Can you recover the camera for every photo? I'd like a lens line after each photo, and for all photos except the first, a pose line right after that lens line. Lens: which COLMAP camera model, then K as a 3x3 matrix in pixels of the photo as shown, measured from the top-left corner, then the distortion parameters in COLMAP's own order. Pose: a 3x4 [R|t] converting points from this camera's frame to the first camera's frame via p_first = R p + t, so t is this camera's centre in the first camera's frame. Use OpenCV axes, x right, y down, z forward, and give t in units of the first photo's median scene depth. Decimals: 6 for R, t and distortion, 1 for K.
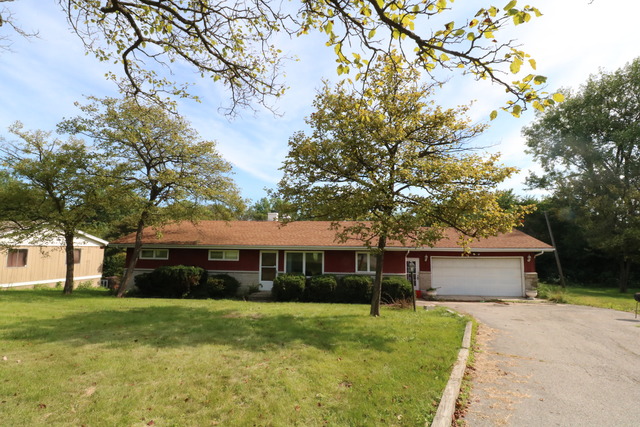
lens RADIAL K [[297.9, 0, 319.5], [0, 297.9, 214.0], [0, 0, 1]] dist [0.000891, -0.013757]
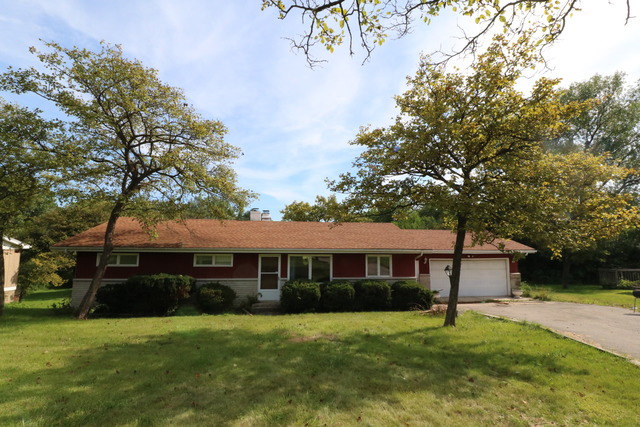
lens RADIAL K [[297.9, 0, 319.5], [0, 297.9, 214.0], [0, 0, 1]] dist [0.000891, -0.013757]
pose [[0.971722, 0.024538, 0.234851, -0.245525], [-0.023020, 0.999693, -0.009205, 0.010429], [-0.235004, 0.003538, 0.971988, 0.125269]]
